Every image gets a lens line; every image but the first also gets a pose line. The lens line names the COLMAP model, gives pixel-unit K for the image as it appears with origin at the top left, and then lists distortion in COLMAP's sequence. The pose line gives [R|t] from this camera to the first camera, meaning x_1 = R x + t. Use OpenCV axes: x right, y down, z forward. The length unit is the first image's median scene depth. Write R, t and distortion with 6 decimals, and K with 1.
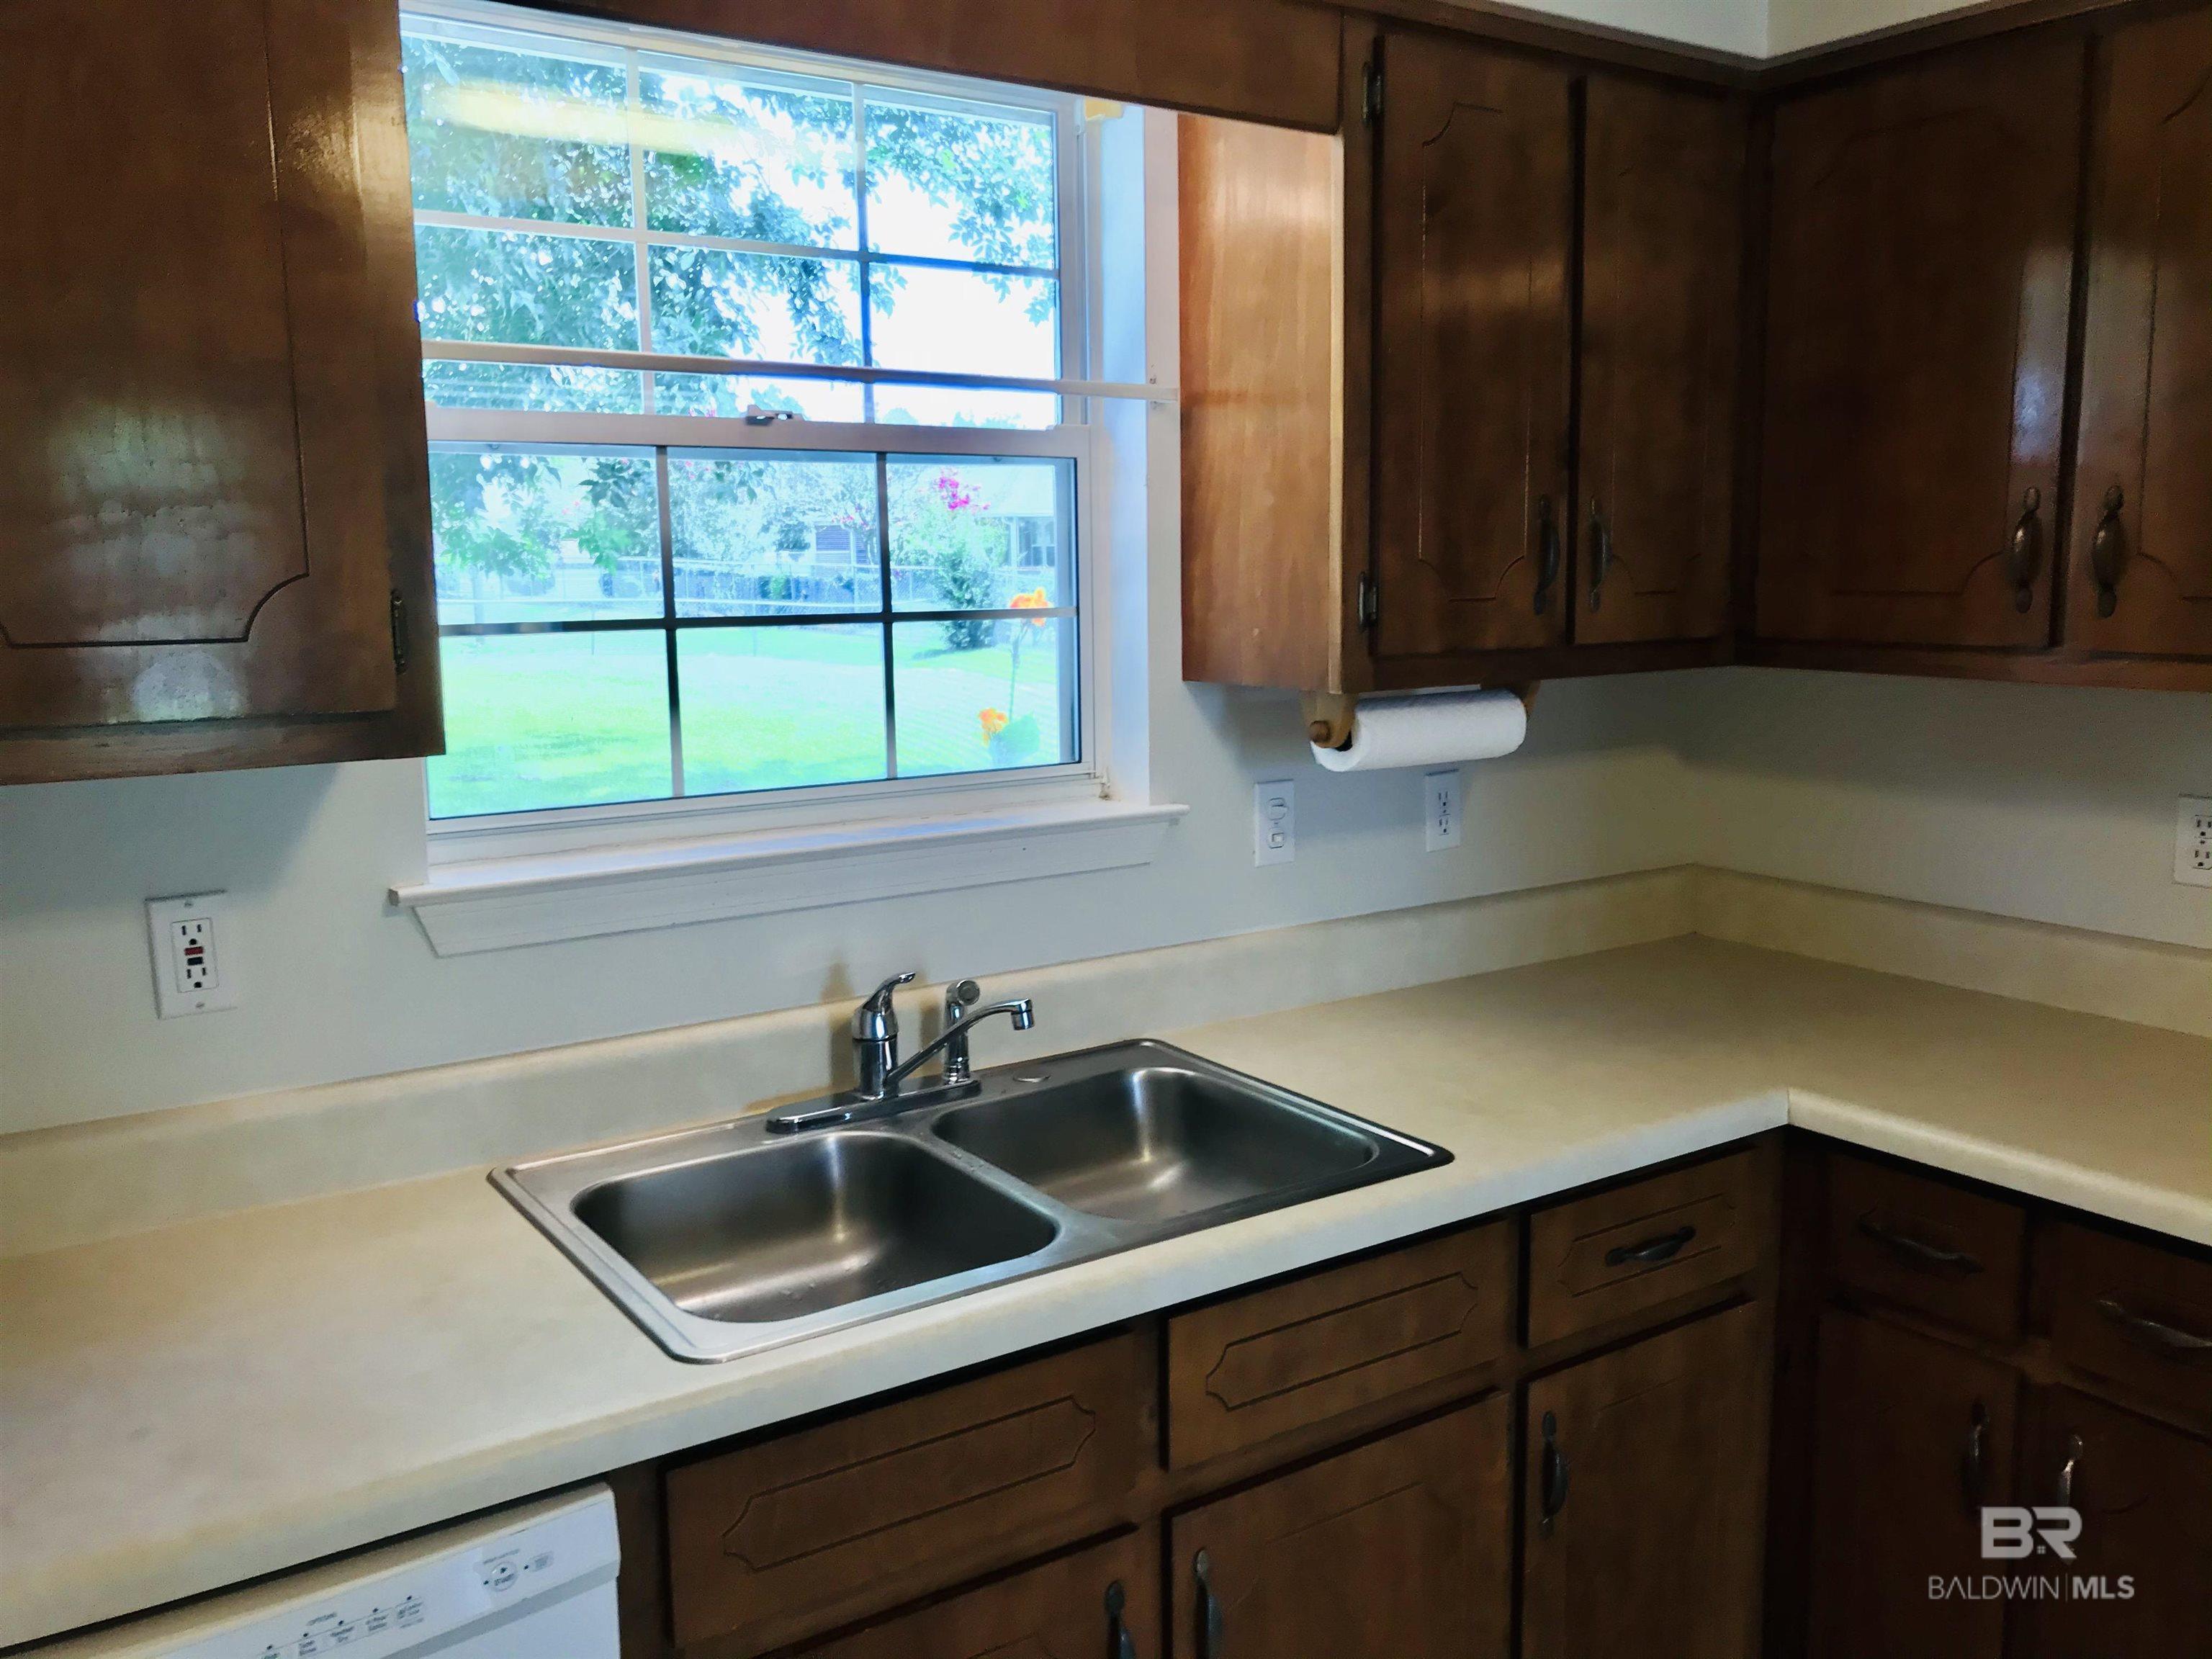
lens RADIAL K [[1831.6, 0, 1098.5], [0, 1831.6, 833.3], [0, 0, 1]] dist [-0.004791, -0.004397]
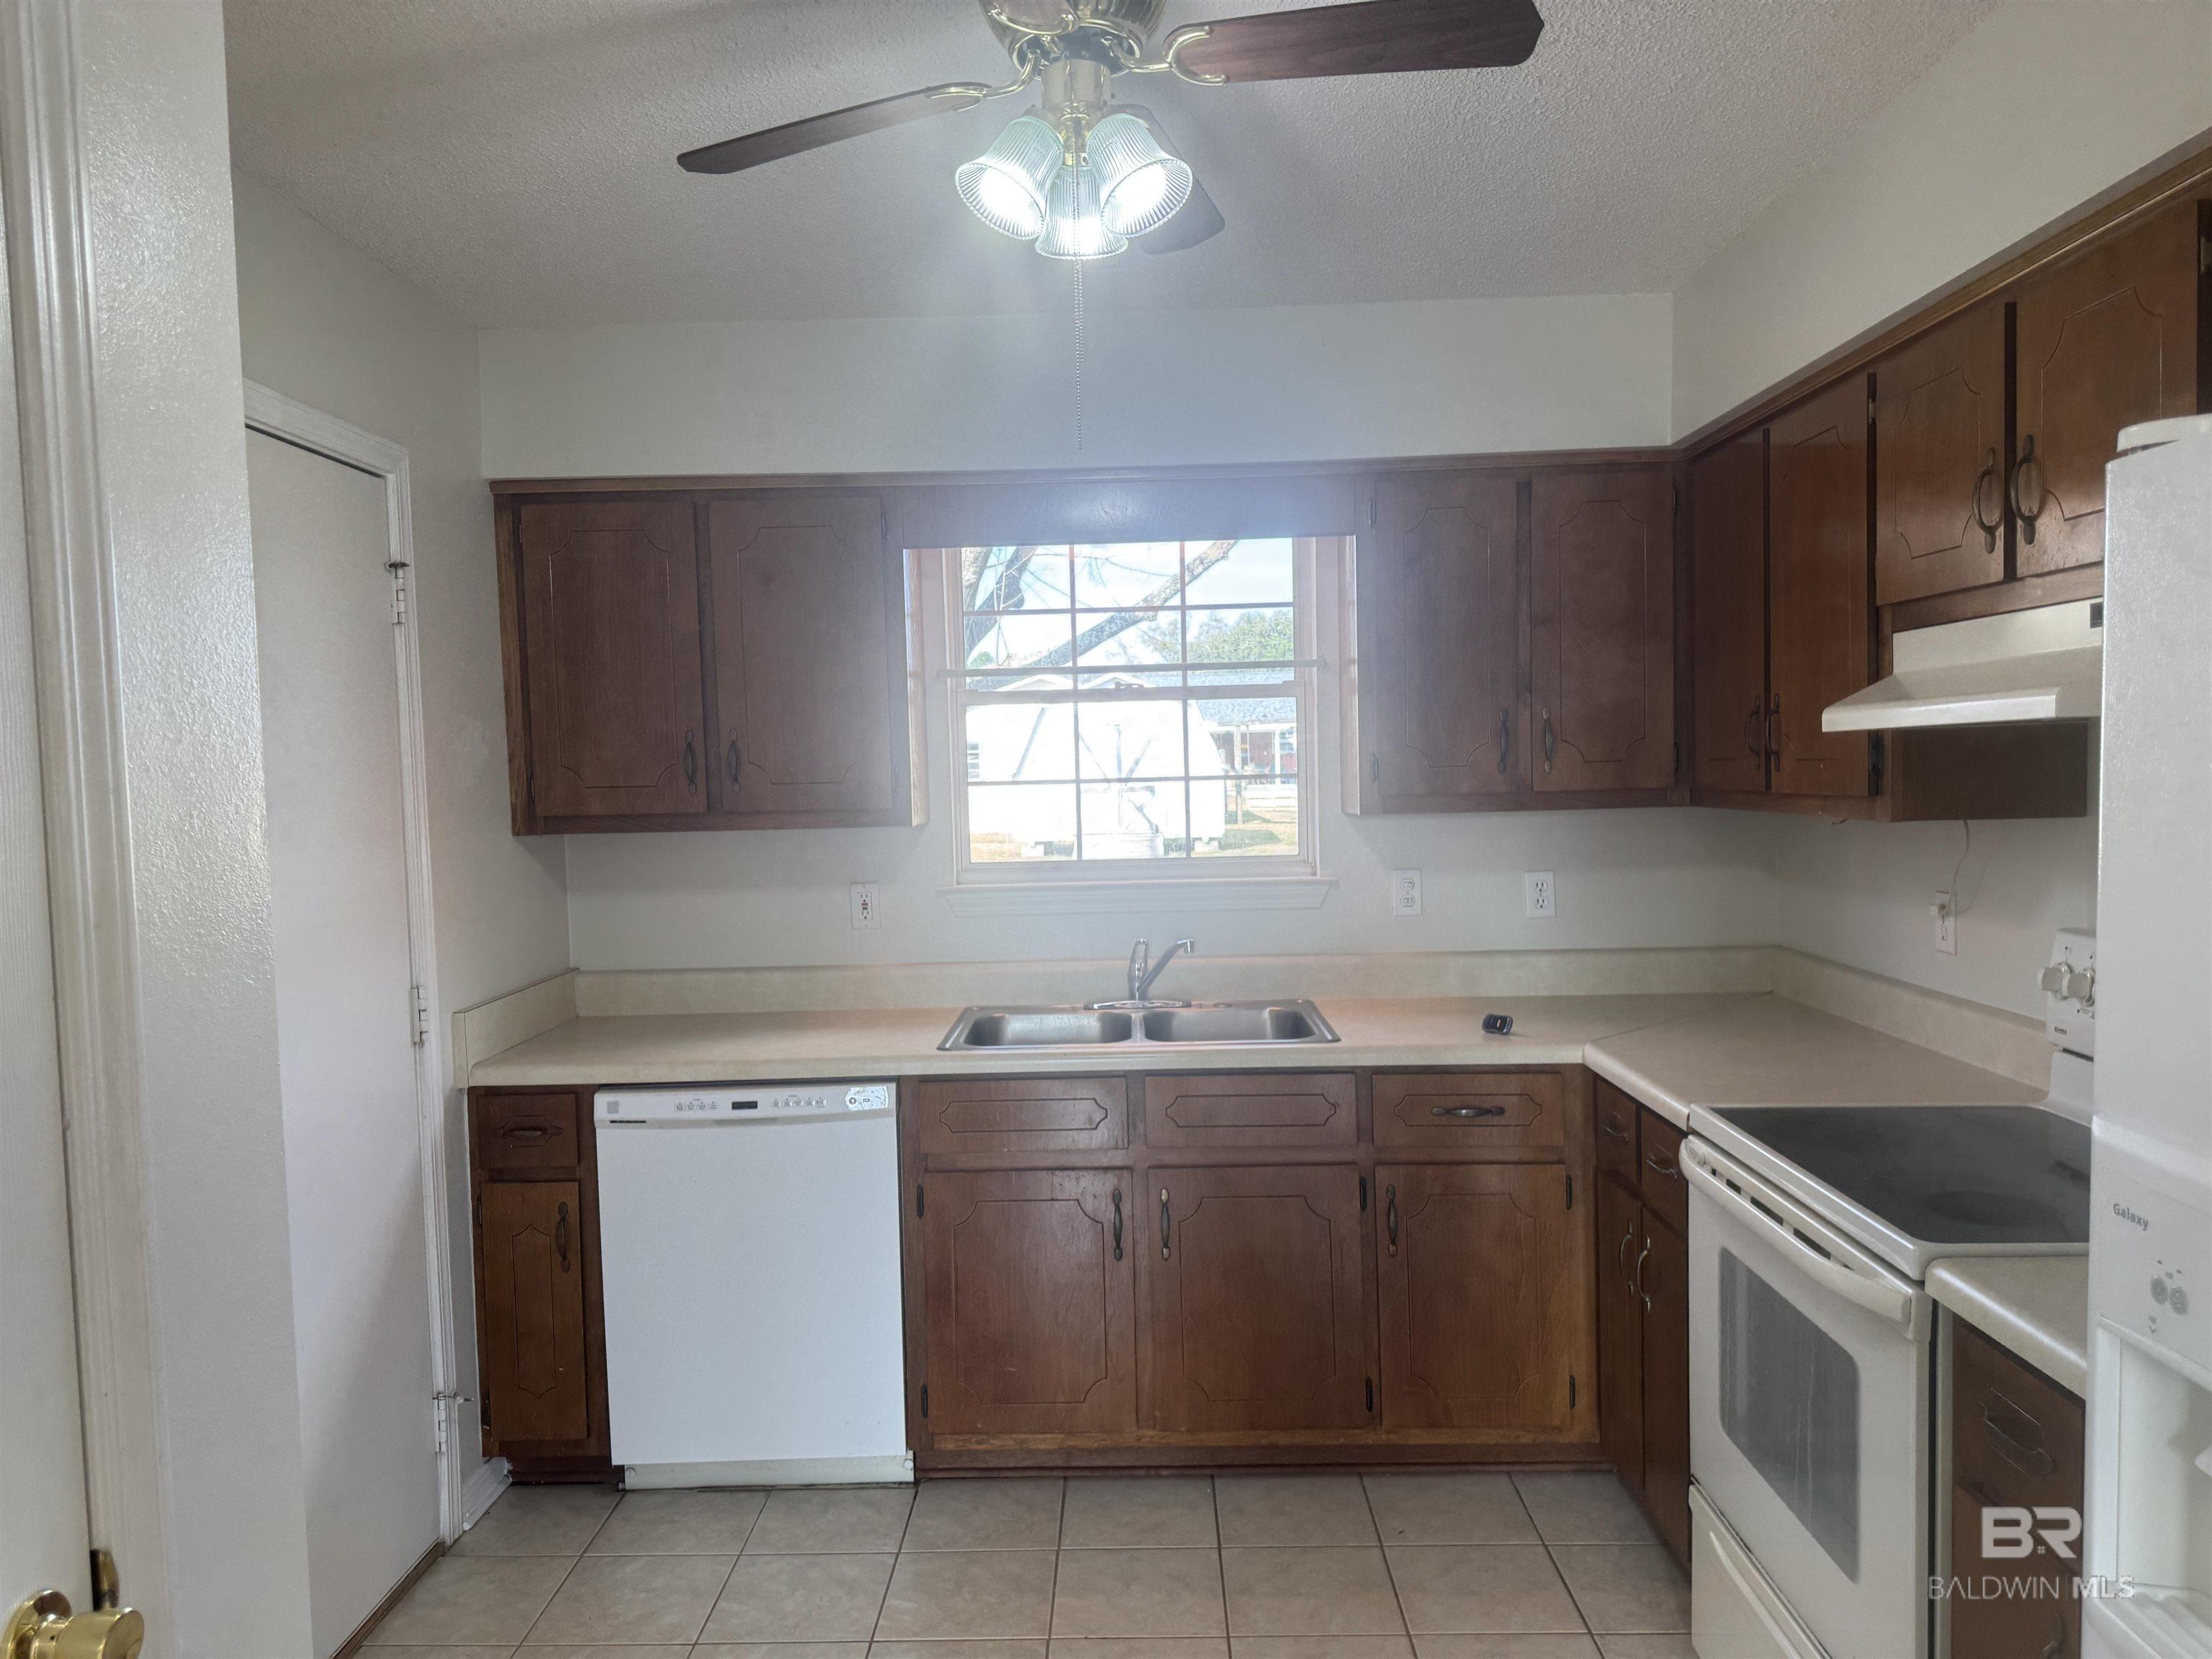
lens RADIAL K [[1576.7, 0, 1118.1], [0, 1576.7, 828.7], [0, 0, 1]] dist [0.040678, -0.012222]
pose [[0.812269, 0.010913, -0.583181, 0.907103], [-0.071998, 0.994055, -0.081679, 0.093566], [0.578823, 0.108334, 0.808225, -0.509157]]
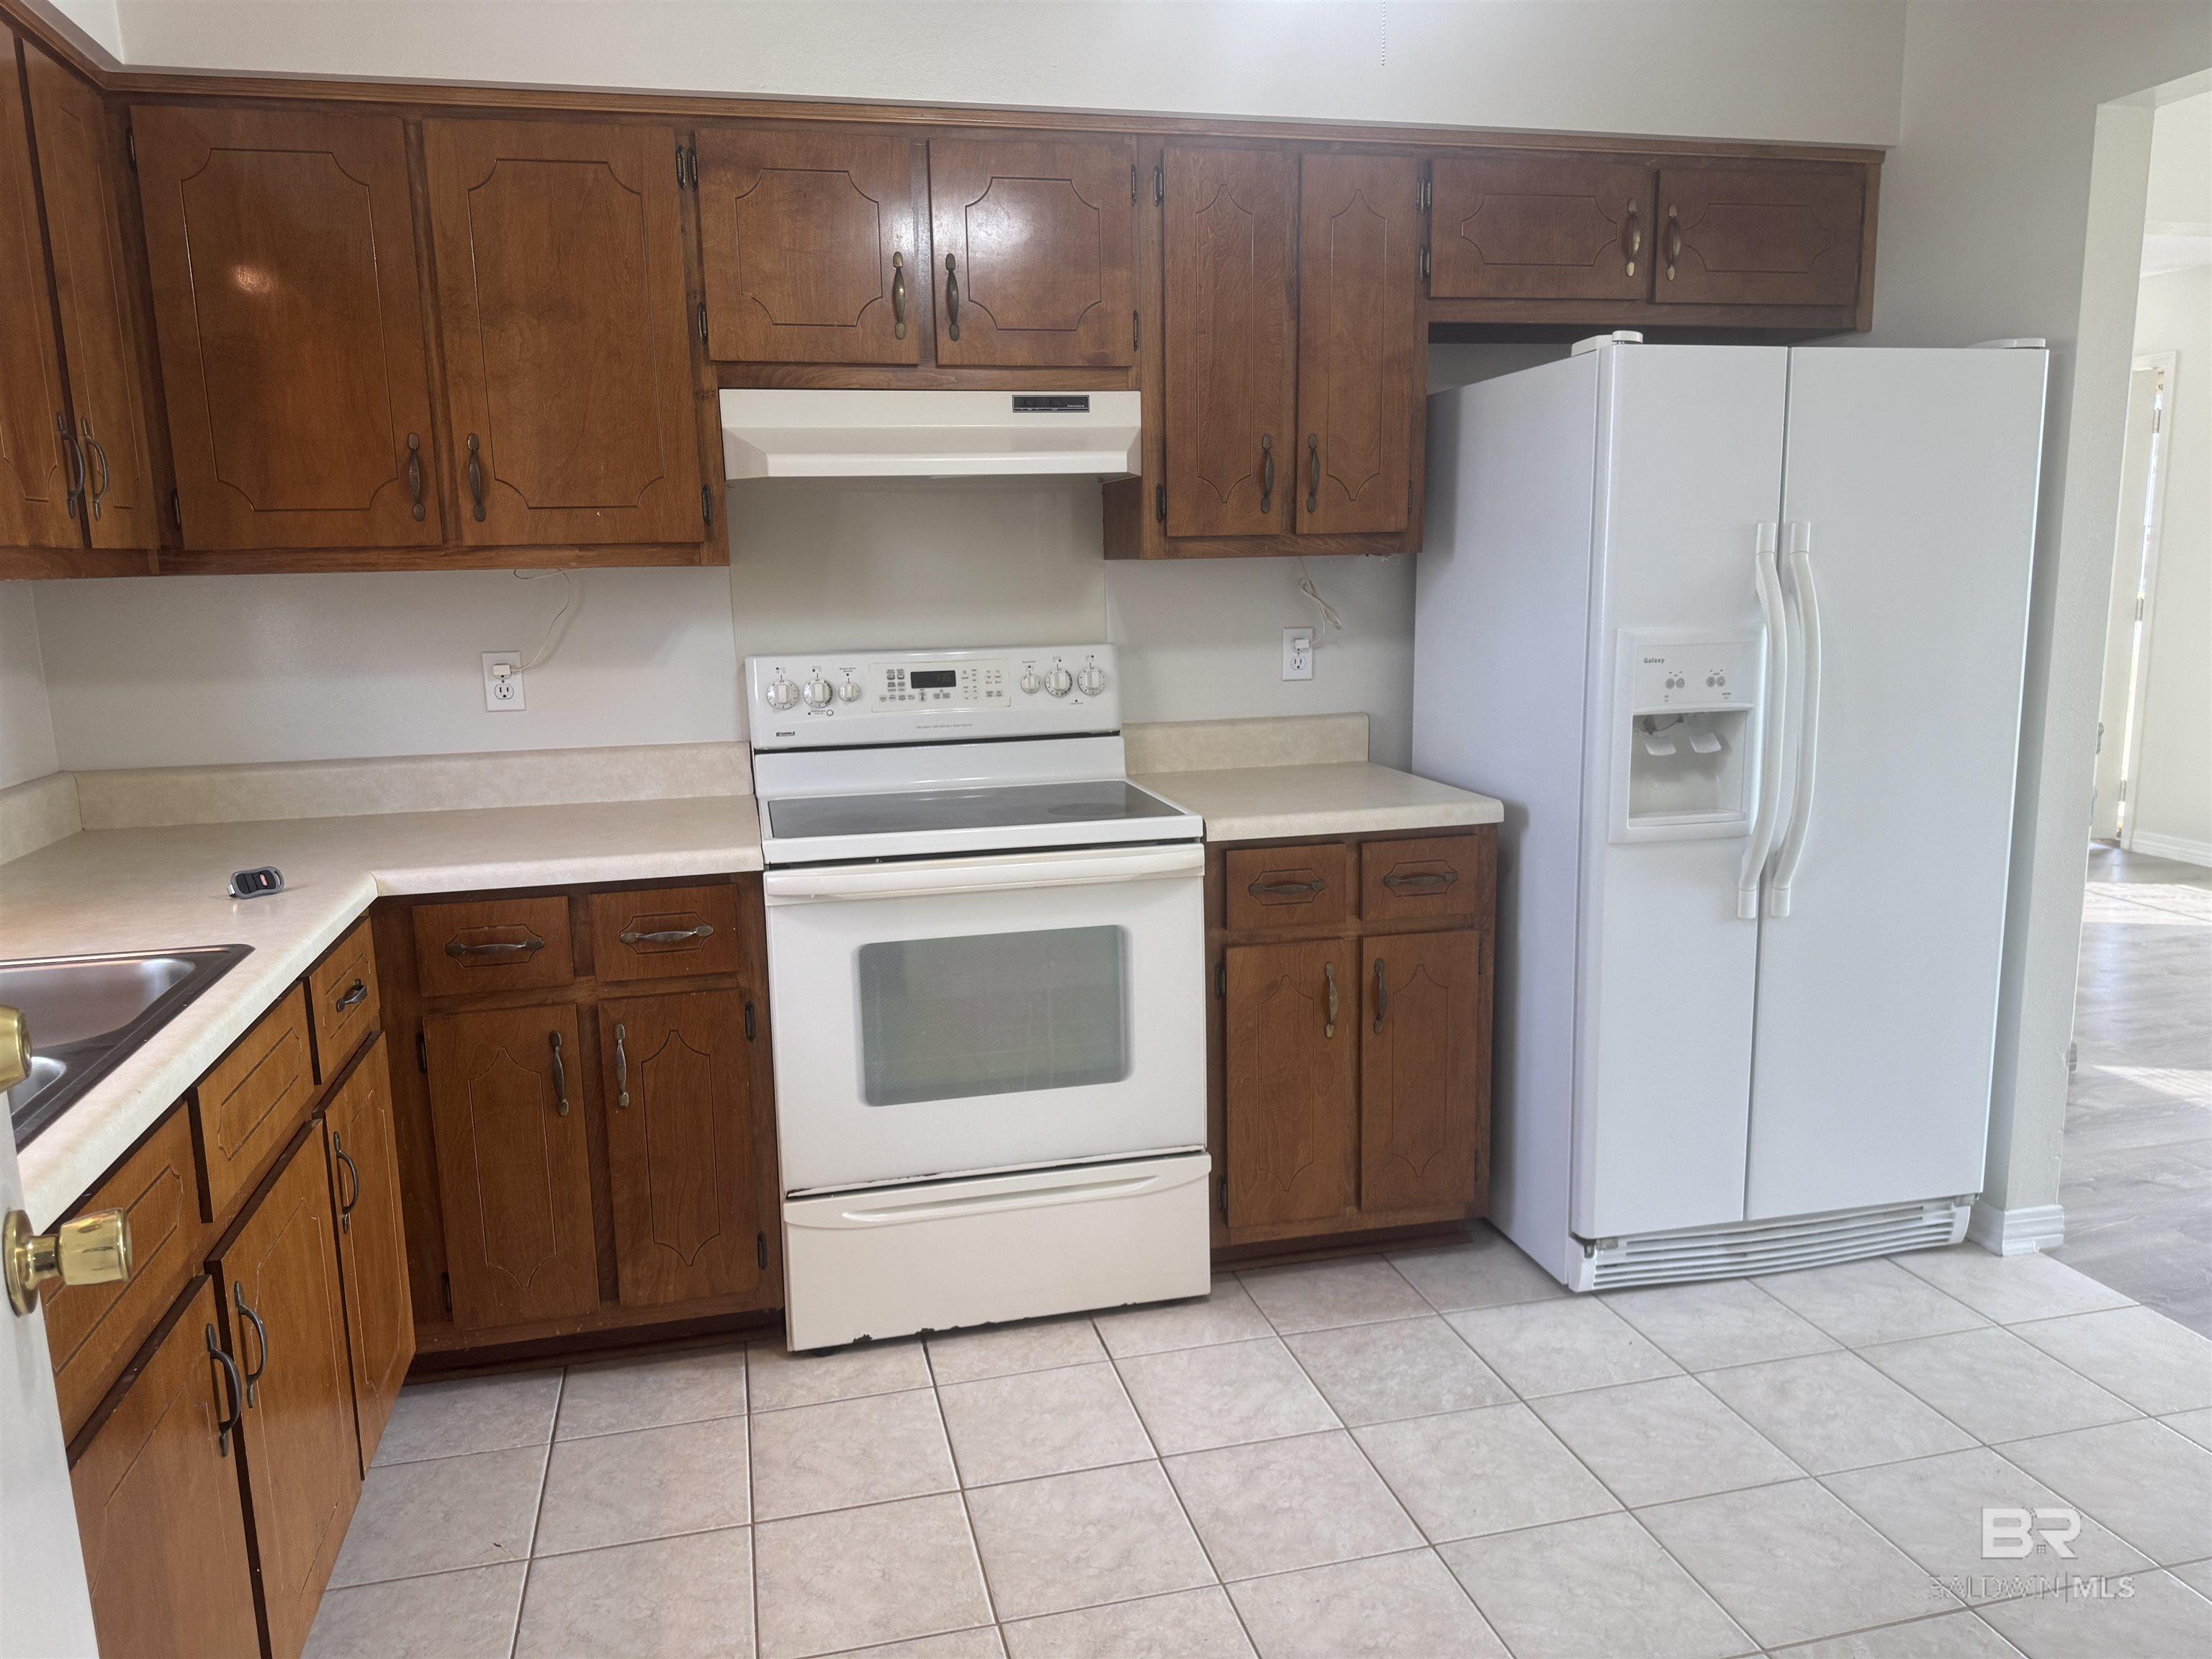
lens RADIAL K [[1576.7, 0, 1106.6], [0, 1576.7, 847.5], [0, 0, 1]] dist [0.040678, -0.012222]
pose [[0.359203, -0.175893, 0.916534, -0.501495], [0.168247, 0.978193, 0.121787, 0.070477], [-0.917968, 0.110458, 0.380963, 0.052602]]
